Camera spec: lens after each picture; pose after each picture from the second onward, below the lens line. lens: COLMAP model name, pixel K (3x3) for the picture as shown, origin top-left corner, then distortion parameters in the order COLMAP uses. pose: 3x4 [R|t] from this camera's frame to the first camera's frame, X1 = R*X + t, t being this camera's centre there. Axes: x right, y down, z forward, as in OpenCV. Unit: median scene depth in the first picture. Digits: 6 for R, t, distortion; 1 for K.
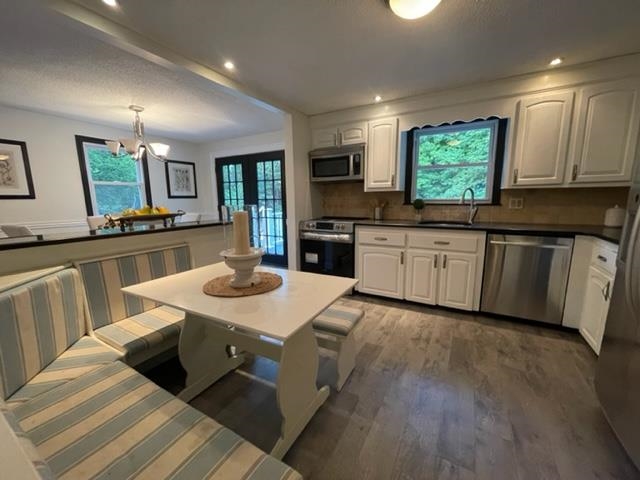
lens RADIAL K [[258.0, 0, 320.0], [0, 258.0, 240.0], [0, 0, 1]] dist [0.001082, -0.000061]
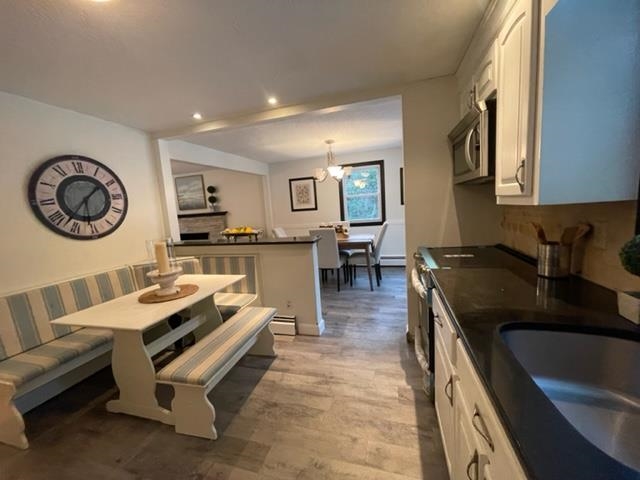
lens RADIAL K [[258.0, 0, 320.0], [0, 258.0, 240.0], [0, 0, 1]] dist [0.001082, -0.000061]
pose [[0.244113, 0.127252, -0.961362, 0.691878], [-0.089031, 0.990107, 0.108450, -0.197195], [0.965651, 0.059117, 0.253027, 0.803264]]
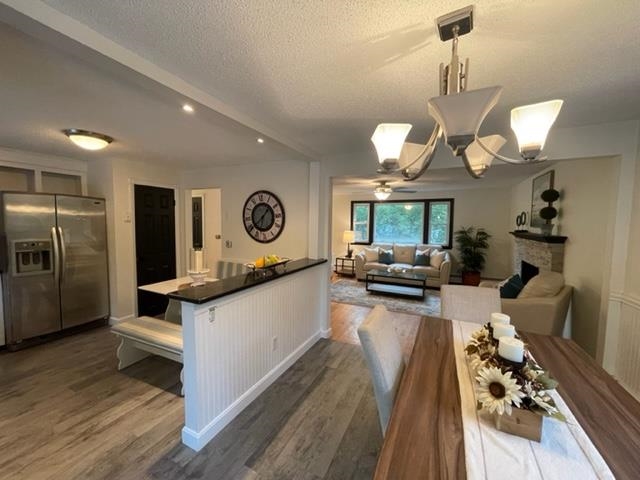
lens RADIAL K [[258.0, 0, 320.0], [0, 258.0, 240.0], [0, 0, 1]] dist [0.001082, -0.000061]
pose [[-0.997006, 0.005395, -0.077131, -0.618560], [-0.012412, 0.973457, 0.228534, -0.378516], [0.076317, 0.228808, -0.970476, 1.681928]]
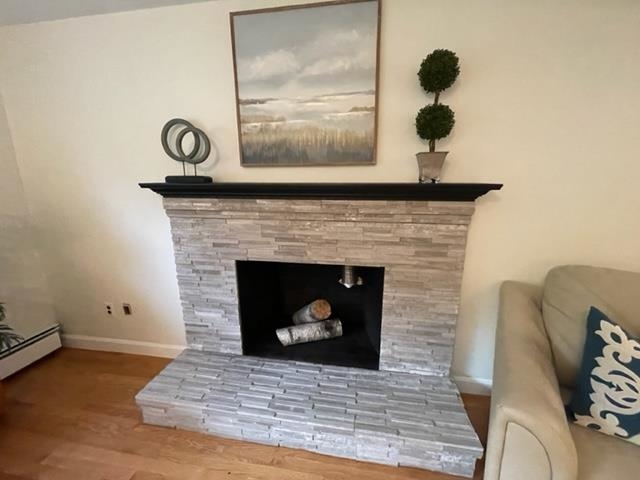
lens RADIAL K [[258.0, 0, 320.0], [0, 258.0, 240.0], [0, 0, 1]] dist [0.001082, -0.000061]
pose [[0.348398, 0.215437, -0.912253, -1.486927], [-0.157797, 0.972820, 0.169476, -0.043724], [0.923969, 0.084905, 0.372923, 0.039677]]
